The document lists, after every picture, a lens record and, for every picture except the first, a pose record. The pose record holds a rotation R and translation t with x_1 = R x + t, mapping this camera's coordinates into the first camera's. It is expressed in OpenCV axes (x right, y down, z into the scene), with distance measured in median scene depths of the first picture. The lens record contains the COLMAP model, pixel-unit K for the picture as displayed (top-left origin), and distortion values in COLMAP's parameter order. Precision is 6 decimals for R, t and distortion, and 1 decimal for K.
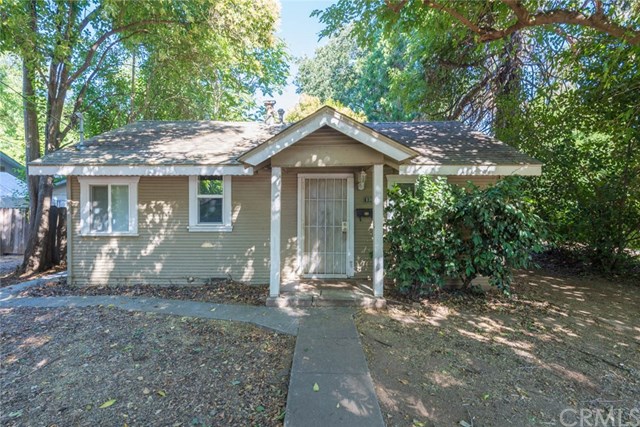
lens RADIAL K [[312.7, 0, 320.3], [0, 312.7, 214.0], [0, 0, 1]] dist [0.005578, -0.001948]
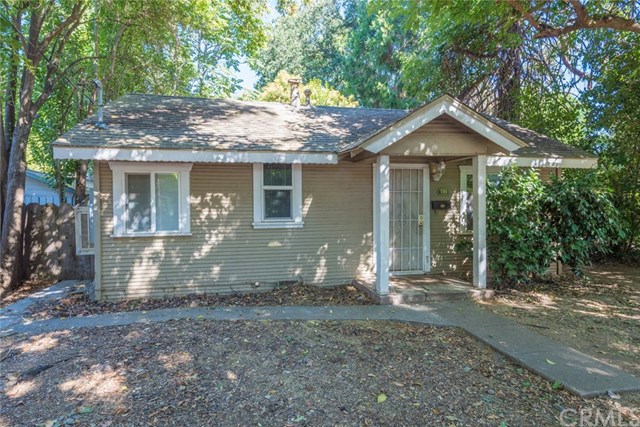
lens RADIAL K [[370.4, 0, 319.4], [0, 370.4, 212.8], [0, 0, 1]] dist [0.011718, -0.006495]
pose [[0.975115, -0.012800, 0.221331, -0.494978], [0.013242, 0.999912, -0.000512, 0.016897], [-0.221305, 0.003430, 0.975199, -0.029345]]
